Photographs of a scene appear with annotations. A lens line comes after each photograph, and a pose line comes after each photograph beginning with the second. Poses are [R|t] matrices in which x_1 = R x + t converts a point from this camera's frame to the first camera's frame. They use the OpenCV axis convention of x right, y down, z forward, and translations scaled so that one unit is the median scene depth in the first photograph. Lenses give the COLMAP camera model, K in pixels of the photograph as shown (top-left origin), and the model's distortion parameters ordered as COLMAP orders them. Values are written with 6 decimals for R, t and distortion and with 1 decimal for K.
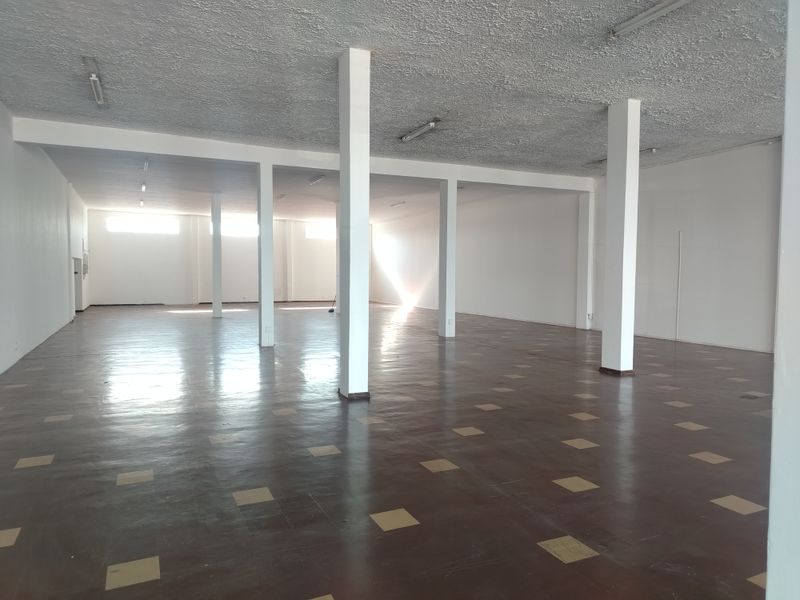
lens RADIAL K [[542.8, 0, 400.0], [0, 542.8, 300.0], [0, 0, 1]] dist [-0.047620, -0.000549]
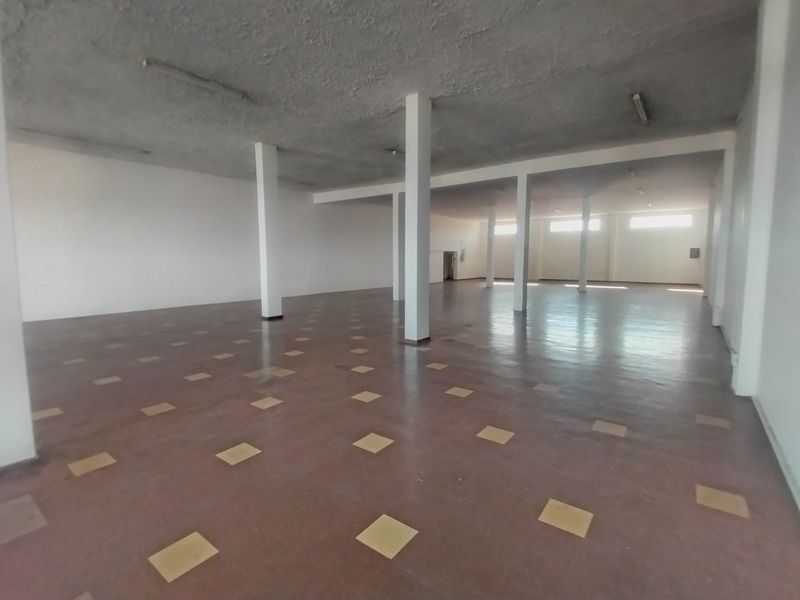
lens RADIAL K [[390.3, 0, 400.0], [0, 390.3, 300.0], [0, 0, 1]] dist [0.001825, 0.000180]
pose [[0.462786, 0.070521, -0.883661, 0.511967], [-0.024504, 0.997467, 0.066770, -0.000006], [0.886131, -0.009247, 0.463342, 0.228809]]
